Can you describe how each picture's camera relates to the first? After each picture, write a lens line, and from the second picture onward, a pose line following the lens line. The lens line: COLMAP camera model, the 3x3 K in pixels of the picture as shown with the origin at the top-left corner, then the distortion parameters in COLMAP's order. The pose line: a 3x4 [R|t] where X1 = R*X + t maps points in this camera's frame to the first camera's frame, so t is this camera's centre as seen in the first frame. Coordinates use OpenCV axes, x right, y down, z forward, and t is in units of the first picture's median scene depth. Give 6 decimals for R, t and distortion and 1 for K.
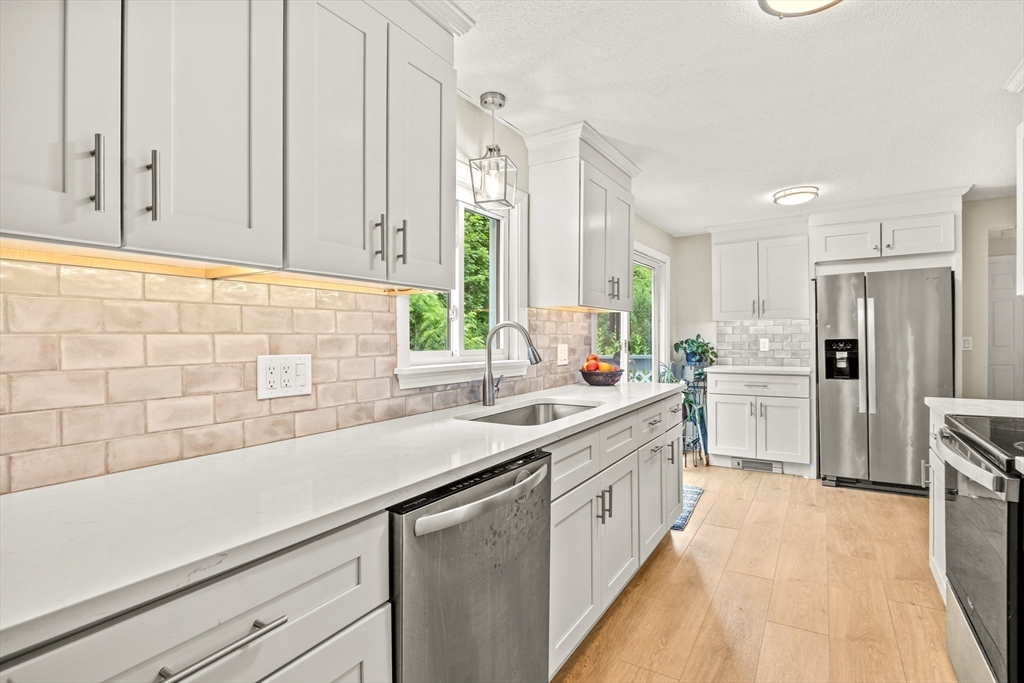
lens RADIAL K [[484.4, 0, 535.0], [0, 484.4, 339.9], [0, 0, 1]] dist [-0.011608, -0.002669]
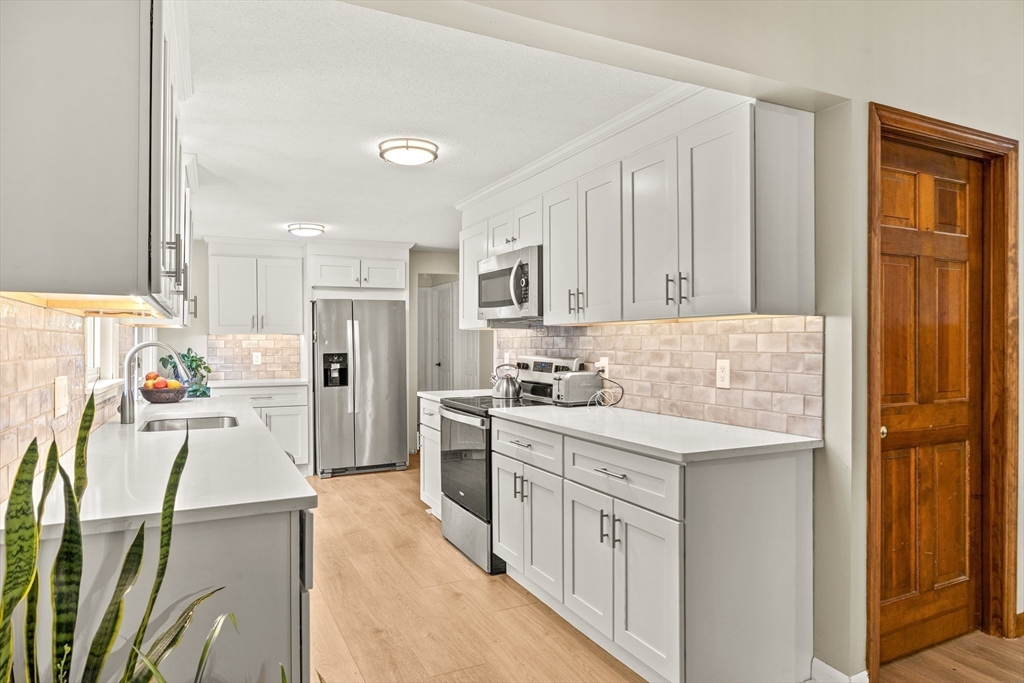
lens RADIAL K [[624.7, 0, 513.4], [0, 624.7, 348.4], [0, 0, 1]] dist [-0.005426, -0.003174]
pose [[0.538687, 0.000815, 0.842506, -0.427813], [0.001365, 0.999997, -0.001840, -0.009949], [-0.842505, 0.002142, 0.538684, -0.207893]]
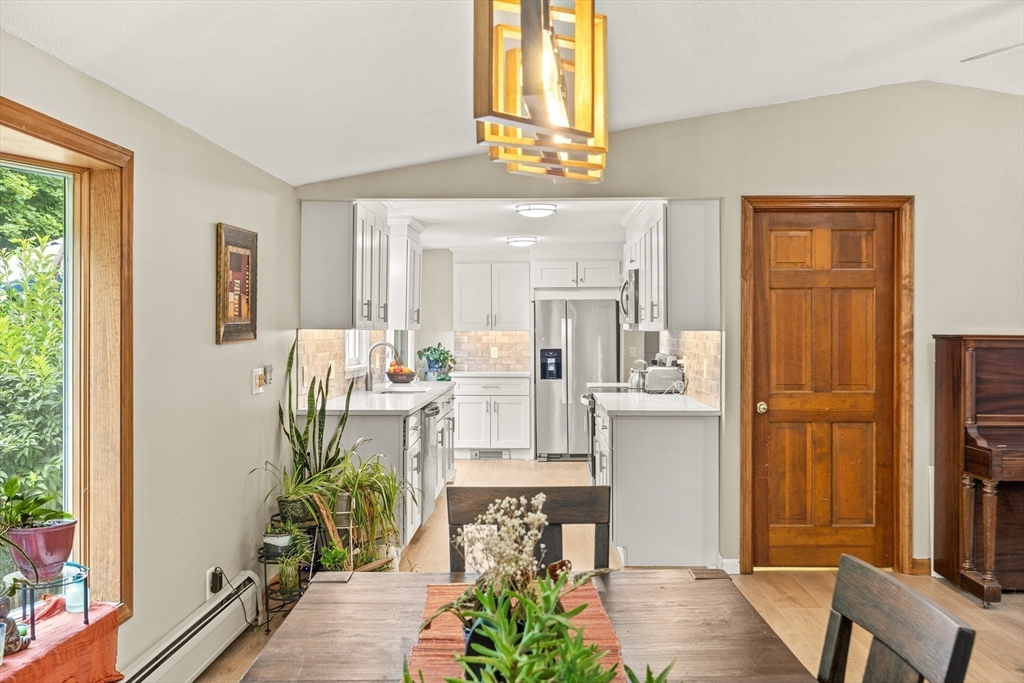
lens RADIAL K [[970.9, 0, 515.2], [0, 970.9, 335.3], [0, 0, 1]] dist [-0.010085, 0.000000]
pose [[0.872111, 0.007154, 0.489256, -0.740605], [-0.006470, 0.999974, -0.003089, -0.029378], [-0.489265, -0.000472, 0.872135, -1.252634]]
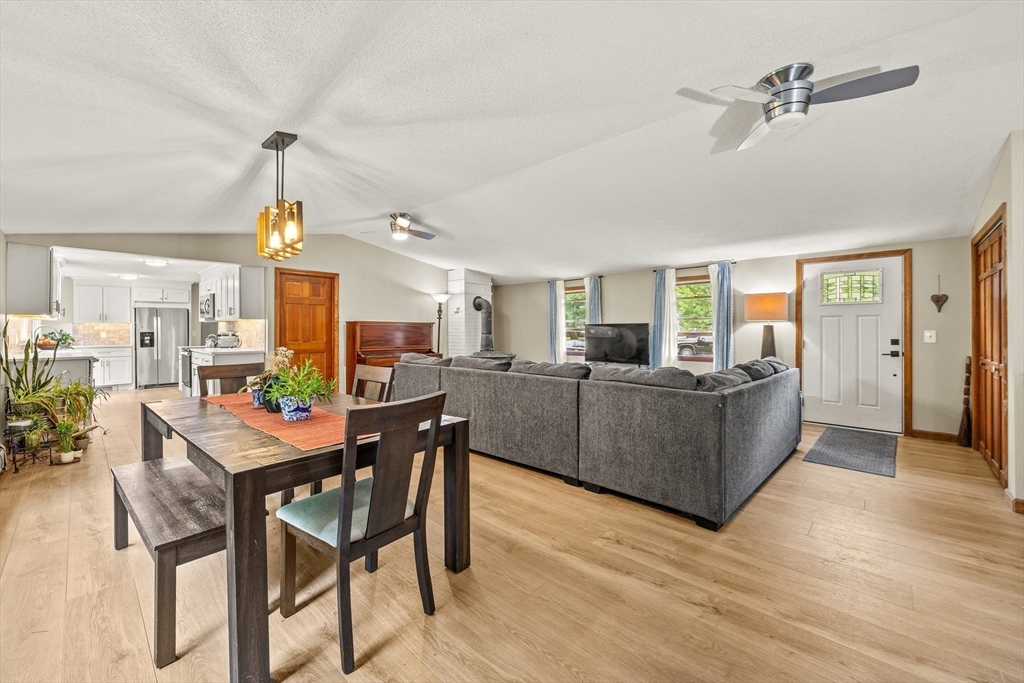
lens RADIAL K [[420.9, 0, 486.7], [0, 420.9, 331.0], [0, 0, 1]] dist [0.015189, -0.000294]
pose [[0.263174, 0.008857, 0.964708, -1.094402], [0.003184, 0.999944, -0.010049, 0.021846], [-0.964743, 0.005717, 0.263131, -1.374113]]
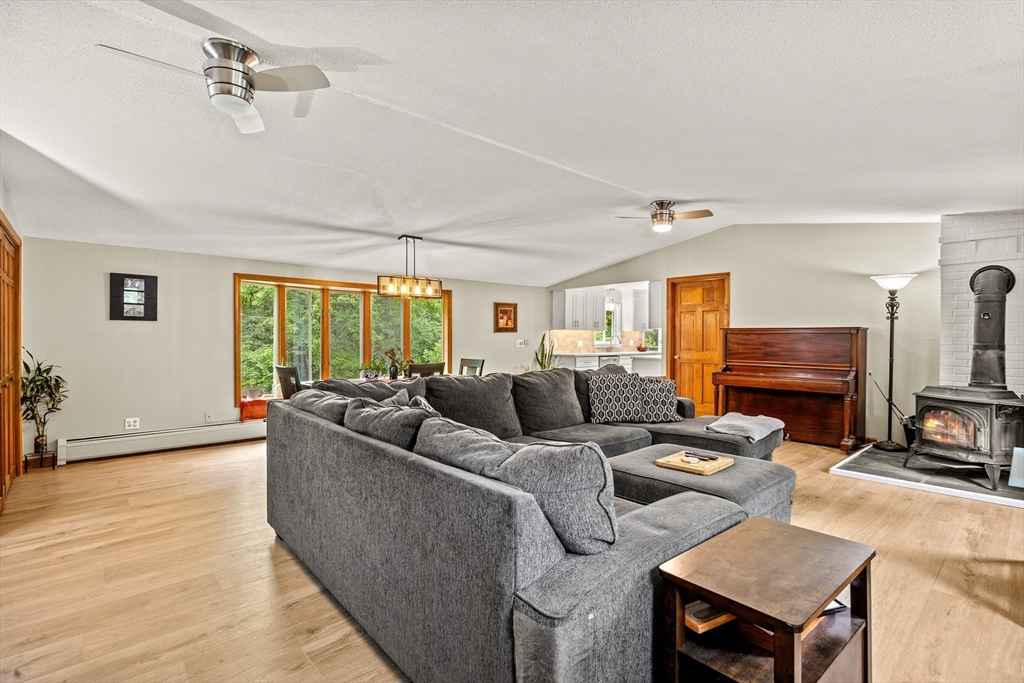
lens RADIAL K [[484.4, 0, 510.1], [0, 484.4, 342.0], [0, 0, 1]] dist [-0.011608, -0.002669]
pose [[0.951523, 0.013406, -0.307287, 0.241492], [-0.012042, 0.999907, 0.006335, 0.007176], [0.307343, -0.002327, 0.951596, -2.188370]]
